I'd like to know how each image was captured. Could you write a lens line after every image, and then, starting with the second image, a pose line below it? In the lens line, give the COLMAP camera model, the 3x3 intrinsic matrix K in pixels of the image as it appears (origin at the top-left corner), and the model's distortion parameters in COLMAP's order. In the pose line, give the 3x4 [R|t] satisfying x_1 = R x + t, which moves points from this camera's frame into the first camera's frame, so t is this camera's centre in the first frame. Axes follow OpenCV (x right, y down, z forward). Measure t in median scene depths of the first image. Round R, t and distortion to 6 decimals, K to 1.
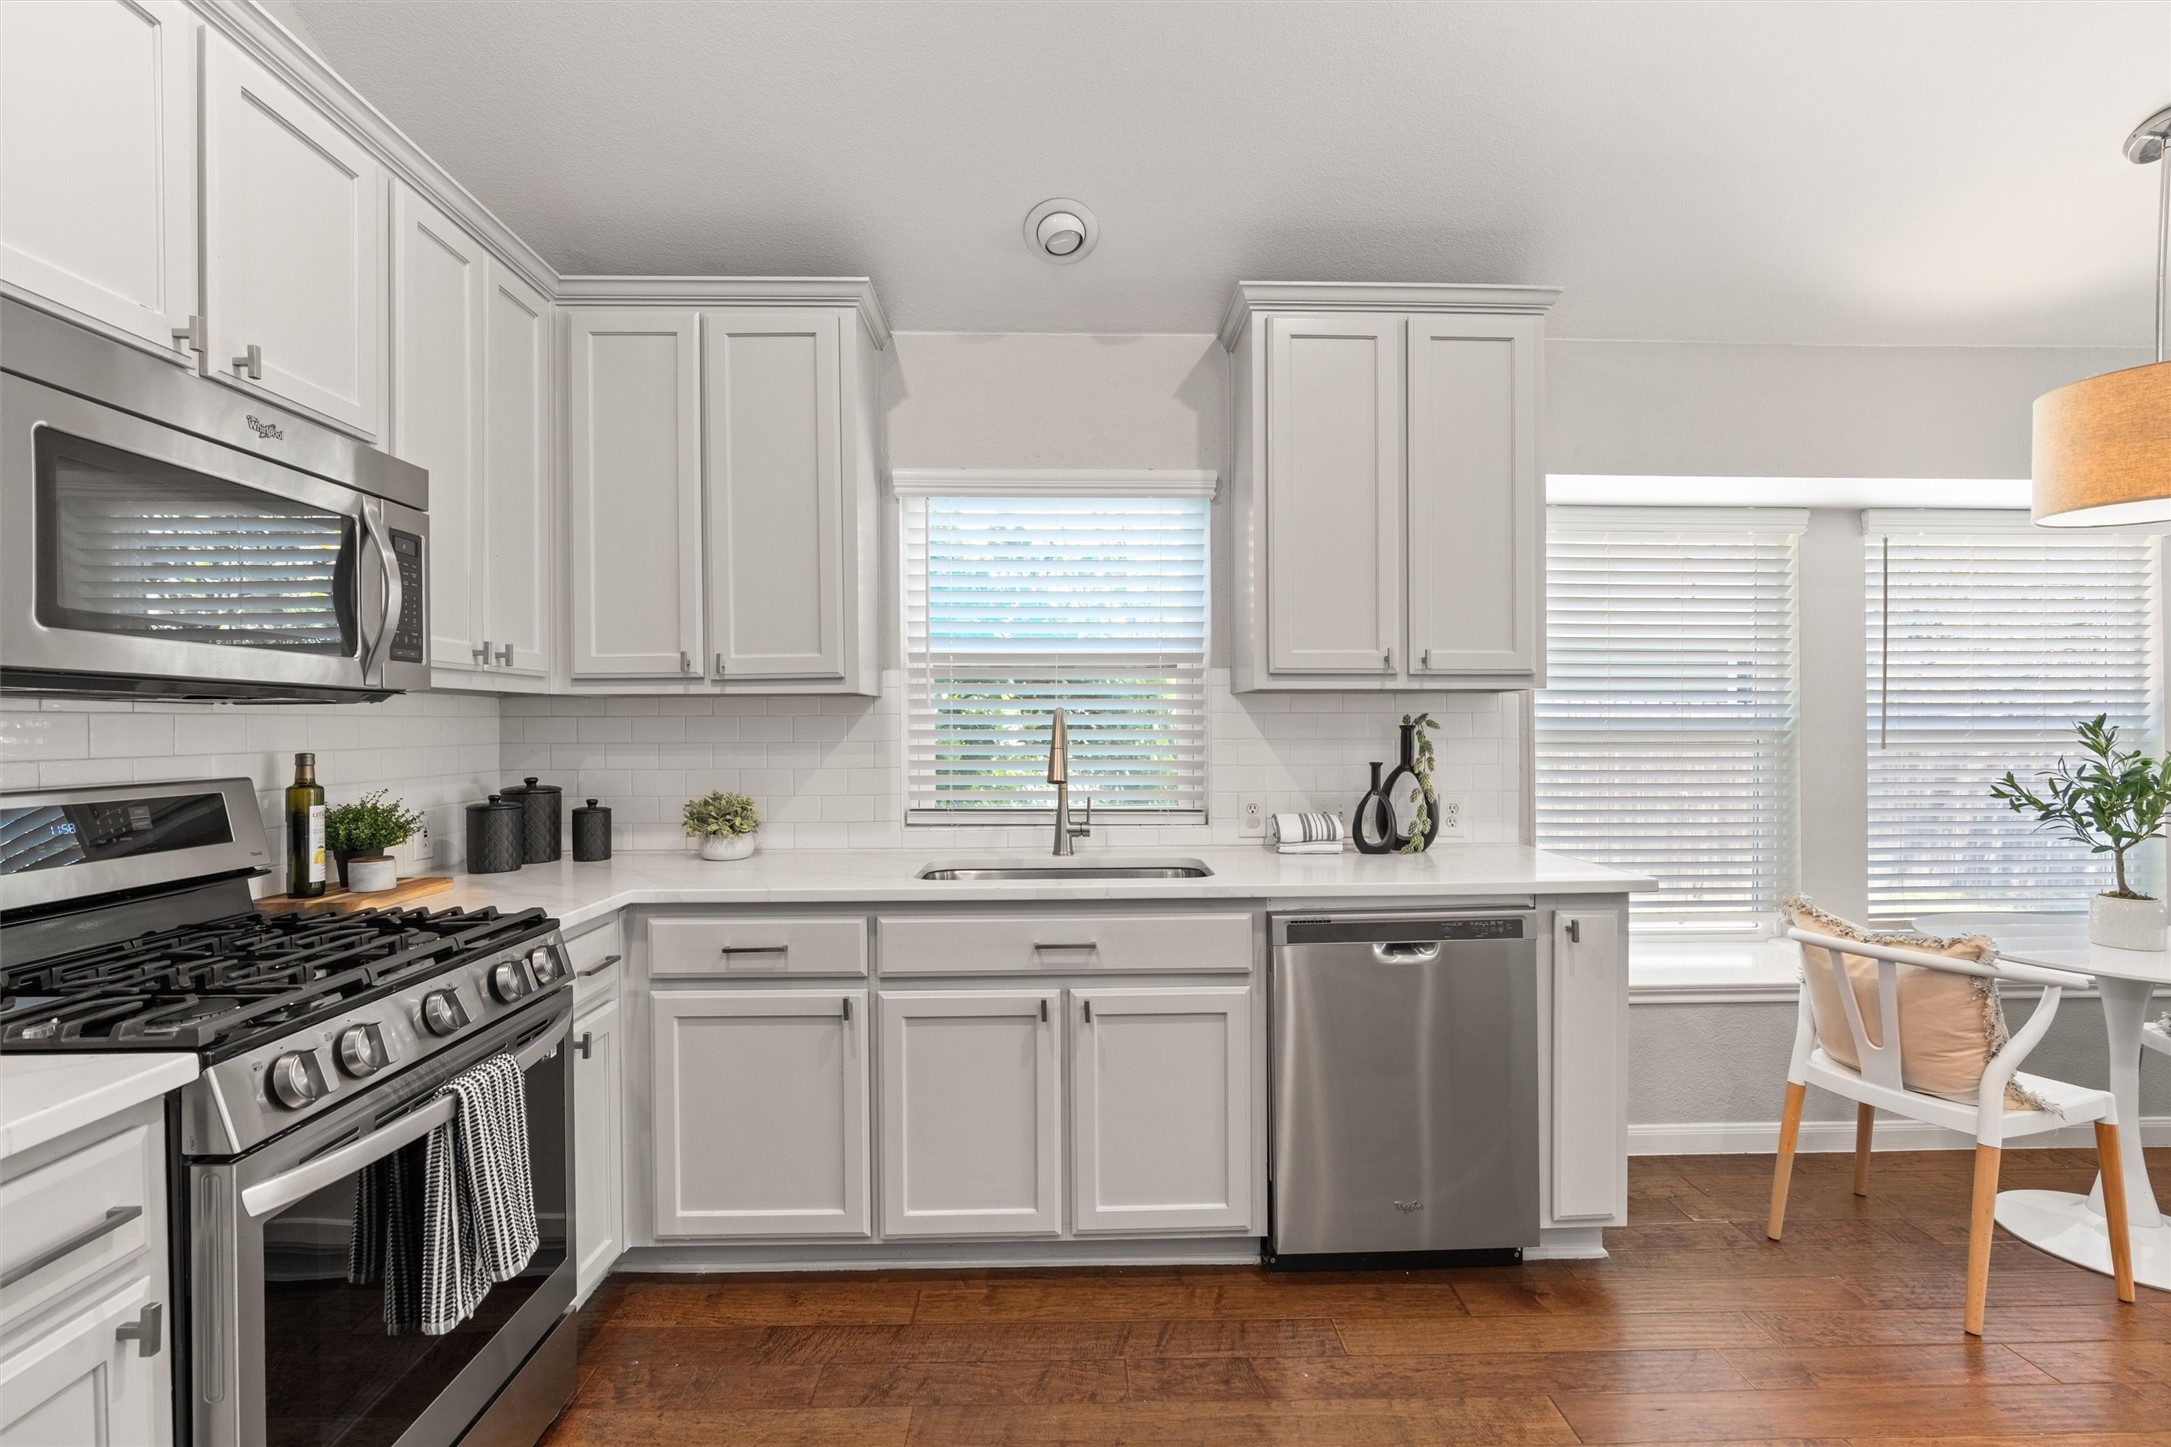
lens RADIAL K [[980.6, 0, 1091.3], [0, 980.6, 731.6], [0, 0, 1]] dist [-0.014730, 0.005727]
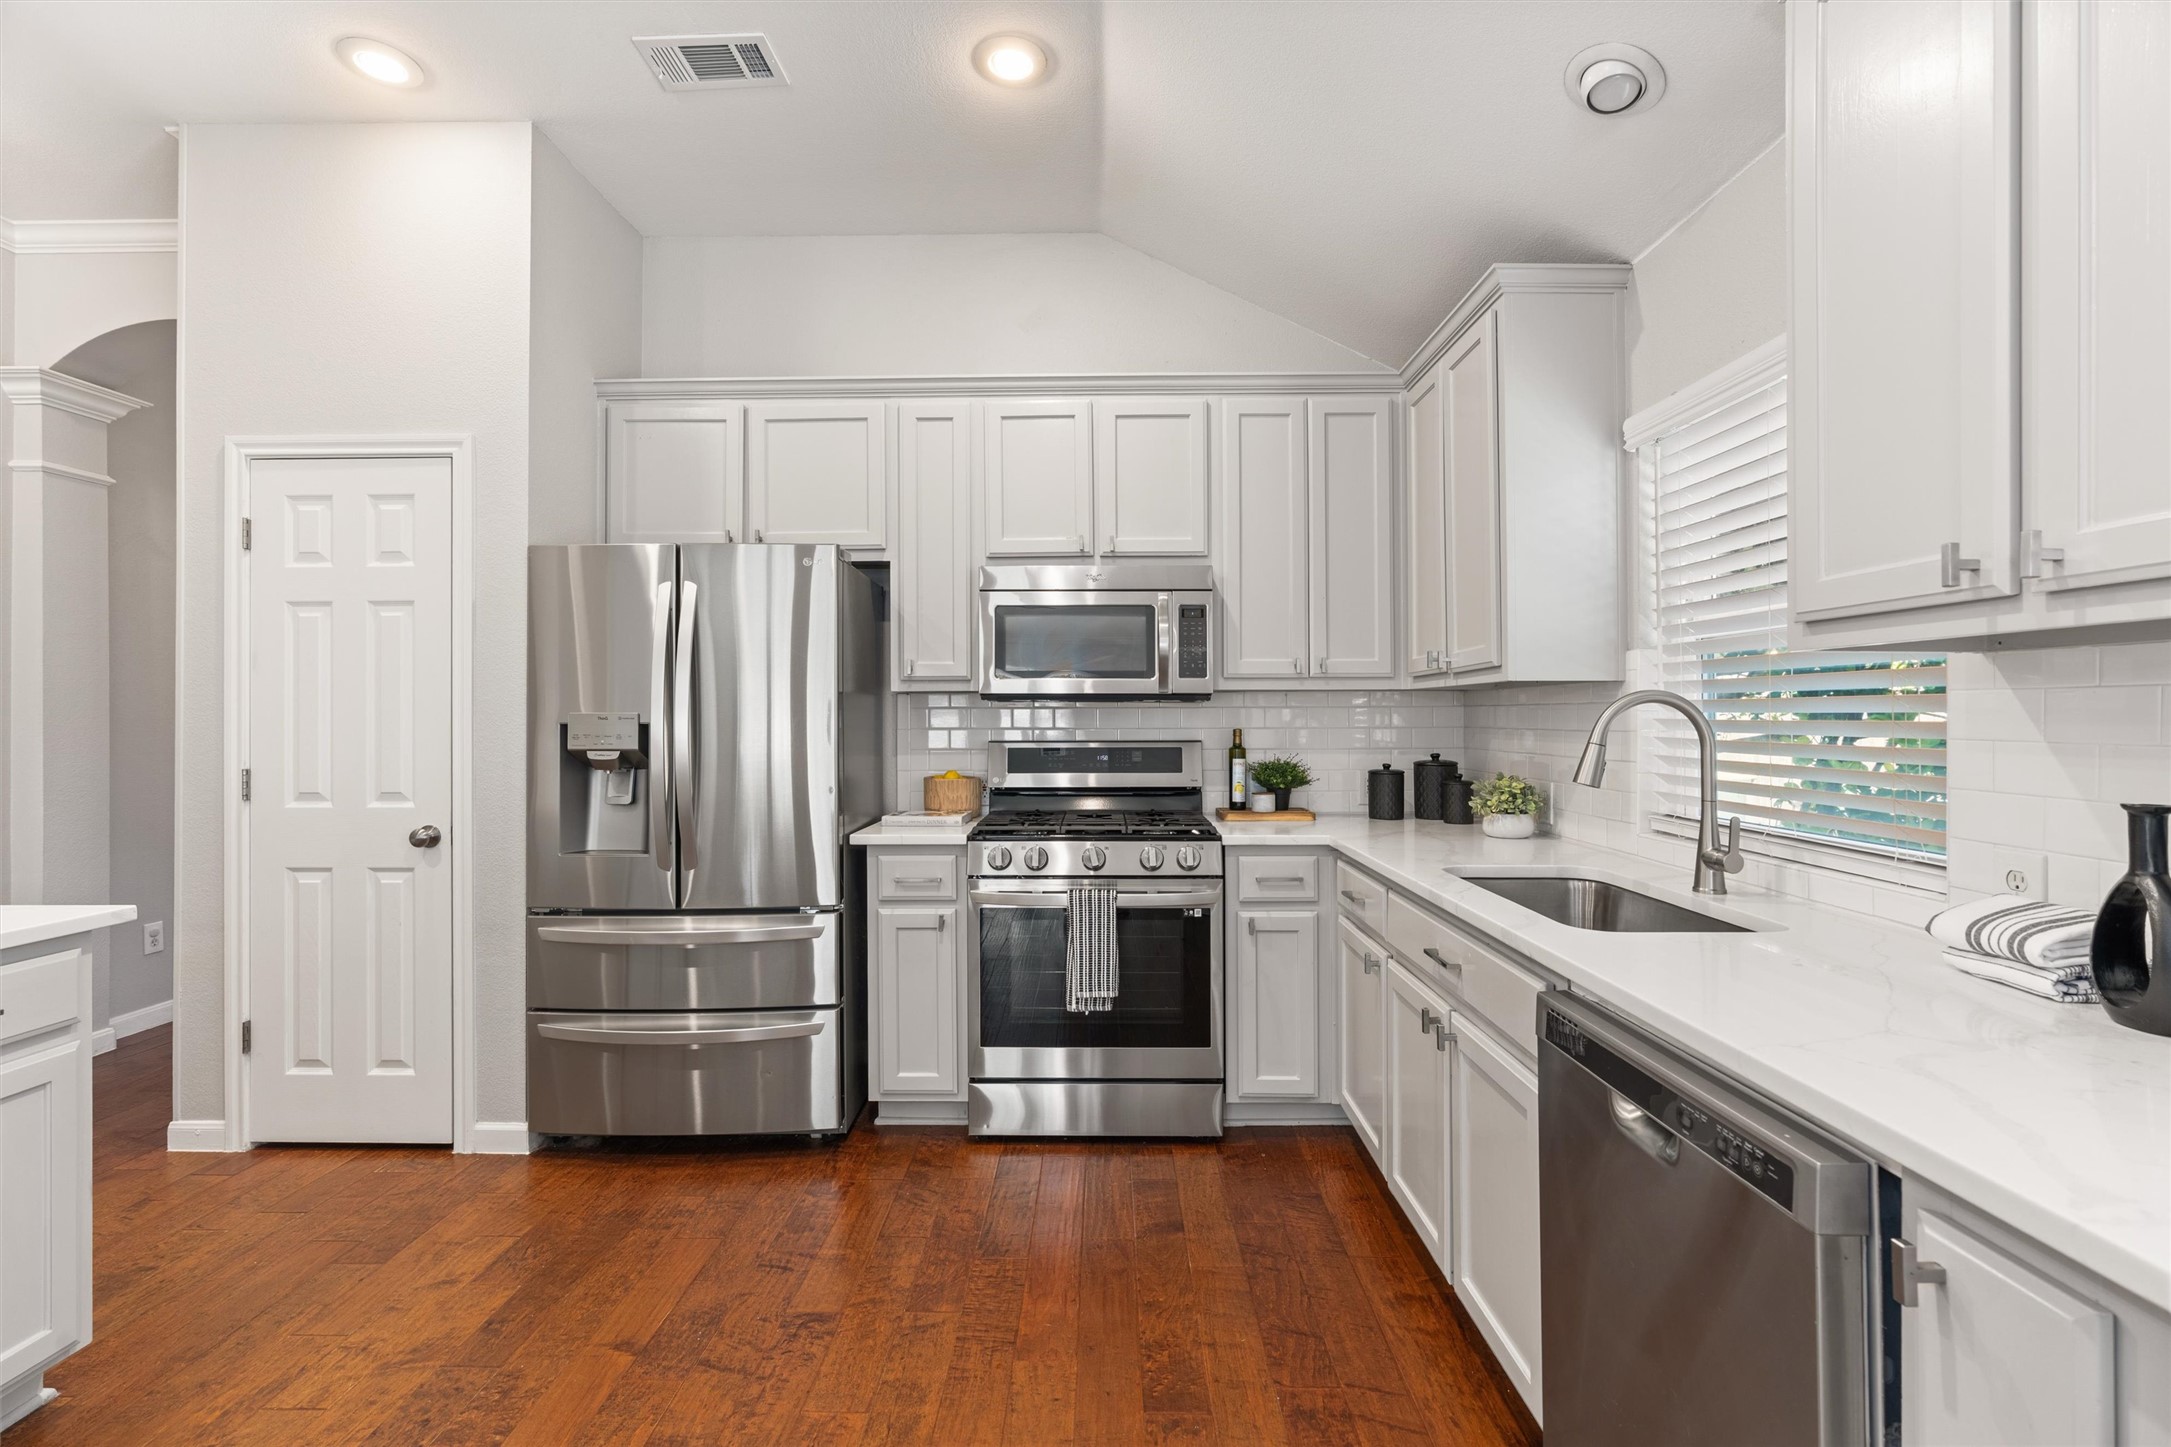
lens RADIAL K [[976.0, 0, 1076.6], [0, 976.0, 705.7], [0, 0, 1]] dist [-0.001821, -0.000451]
pose [[-0.049152, -0.006191, -0.998772, 0.789158], [-0.005338, 0.999968, -0.005935, -0.005877], [0.998777, 0.005040, -0.049183, 0.629453]]
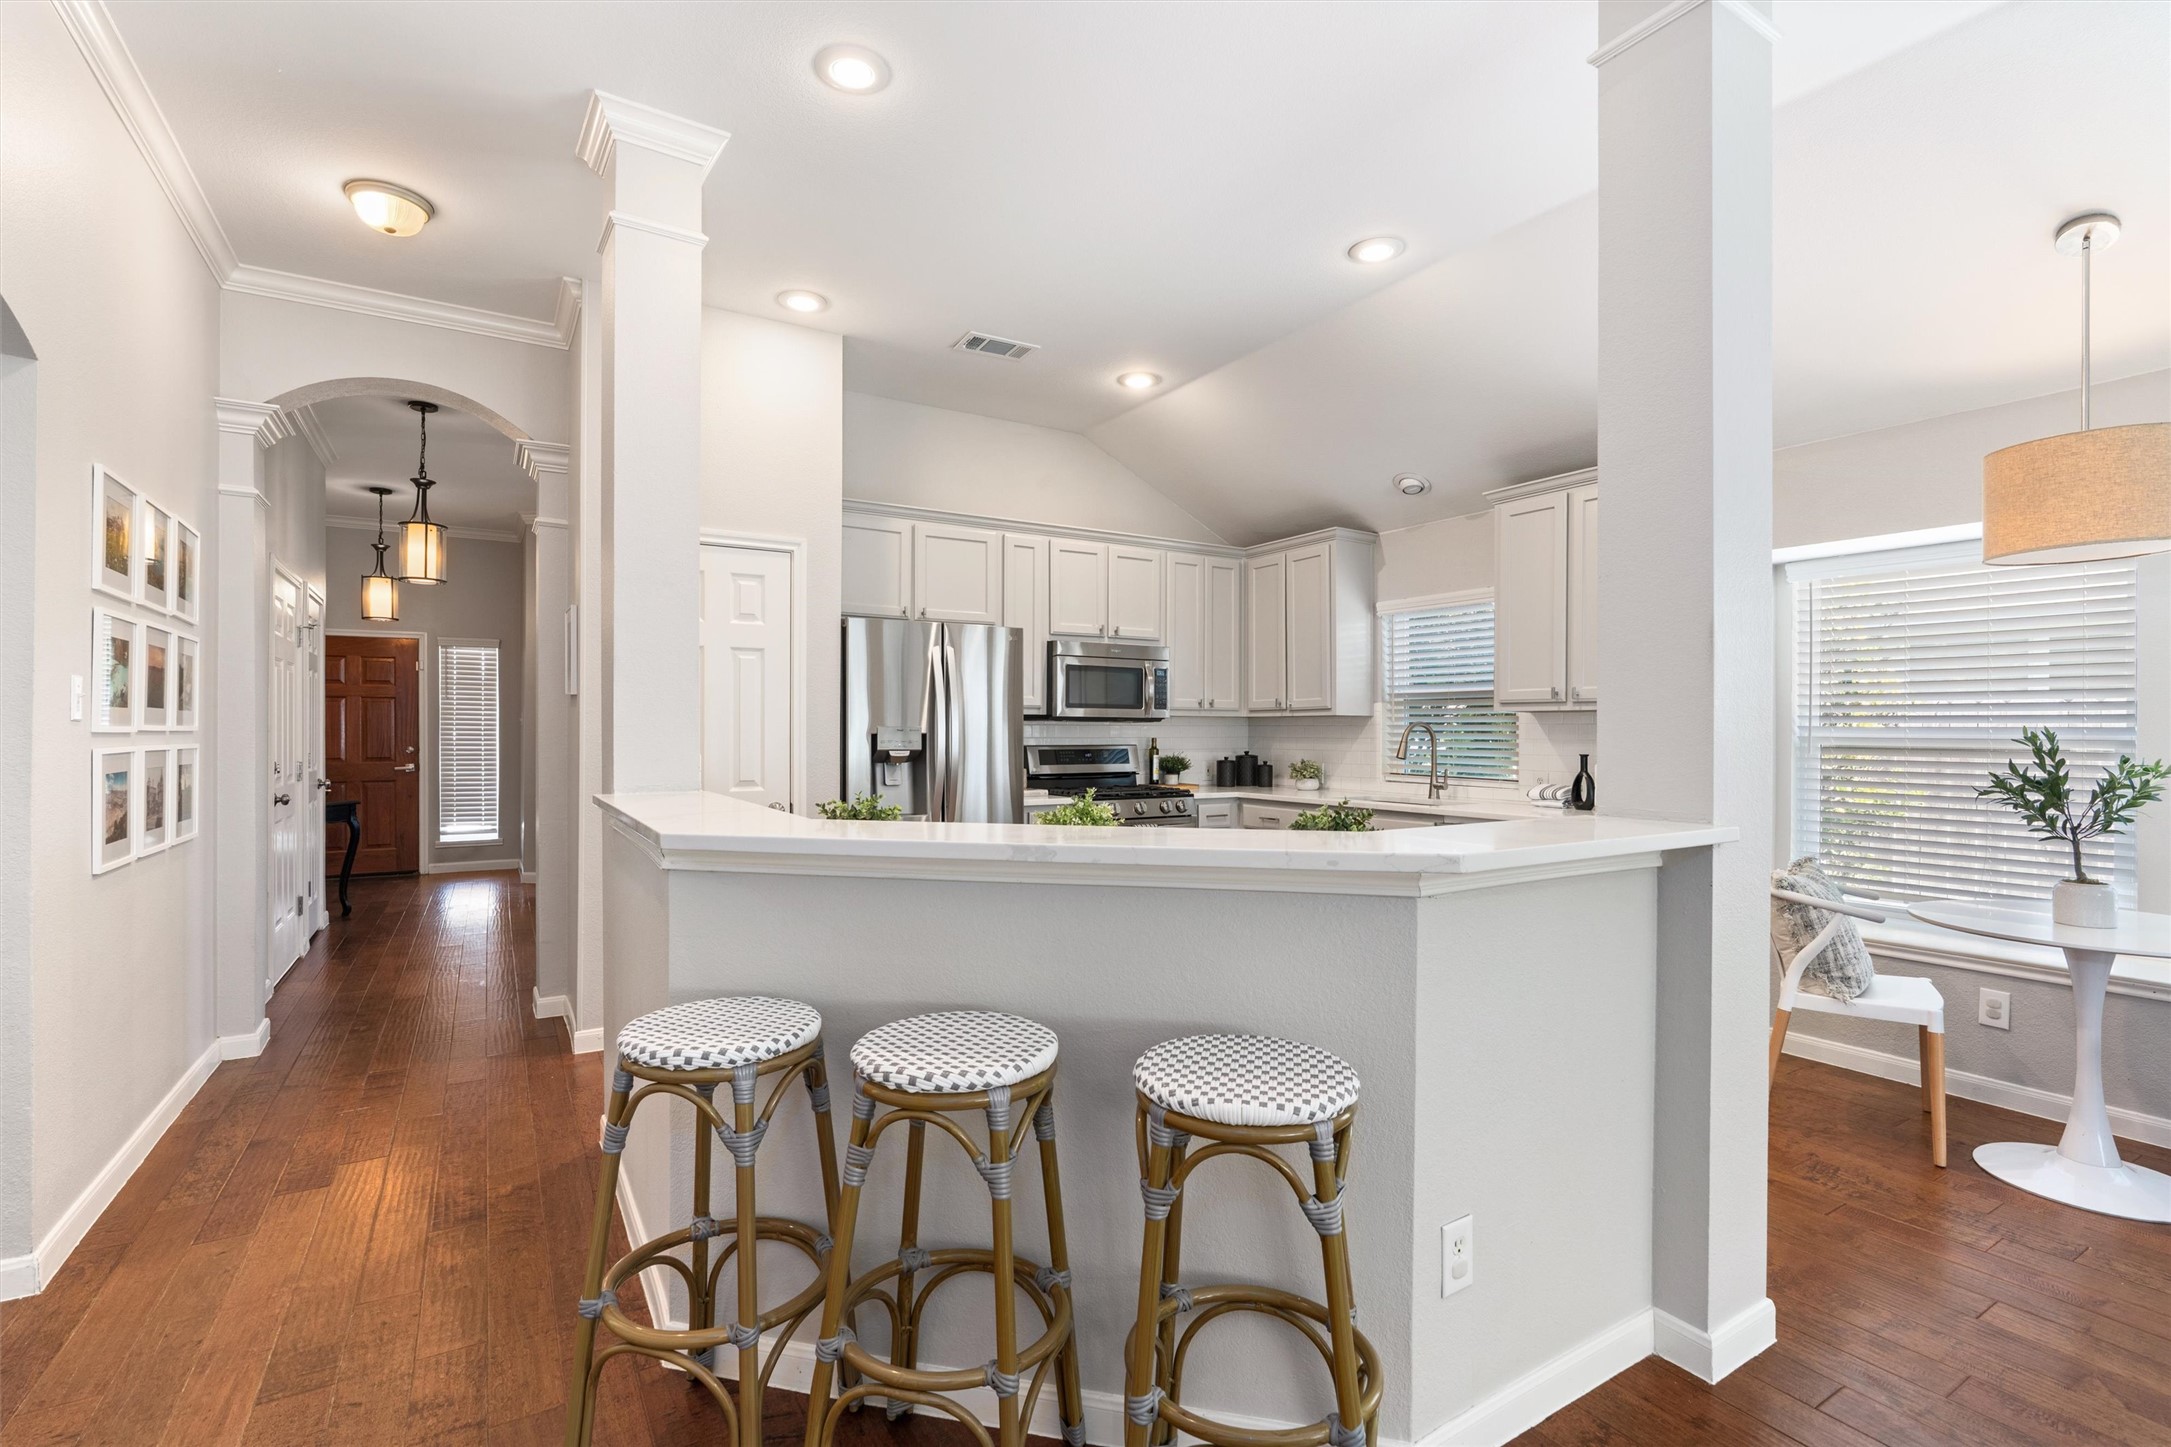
lens RADIAL K [[988.6, 0, 1081.4], [0, 988.6, 716.9], [0, 0, 1]] dist [-0.014831, 0.008034]
pose [[0.495933, -0.006133, -0.868339, 1.431563], [-0.011990, 0.999831, -0.013909, 0.001690], [0.868278, 0.017310, 0.495776, -0.600244]]
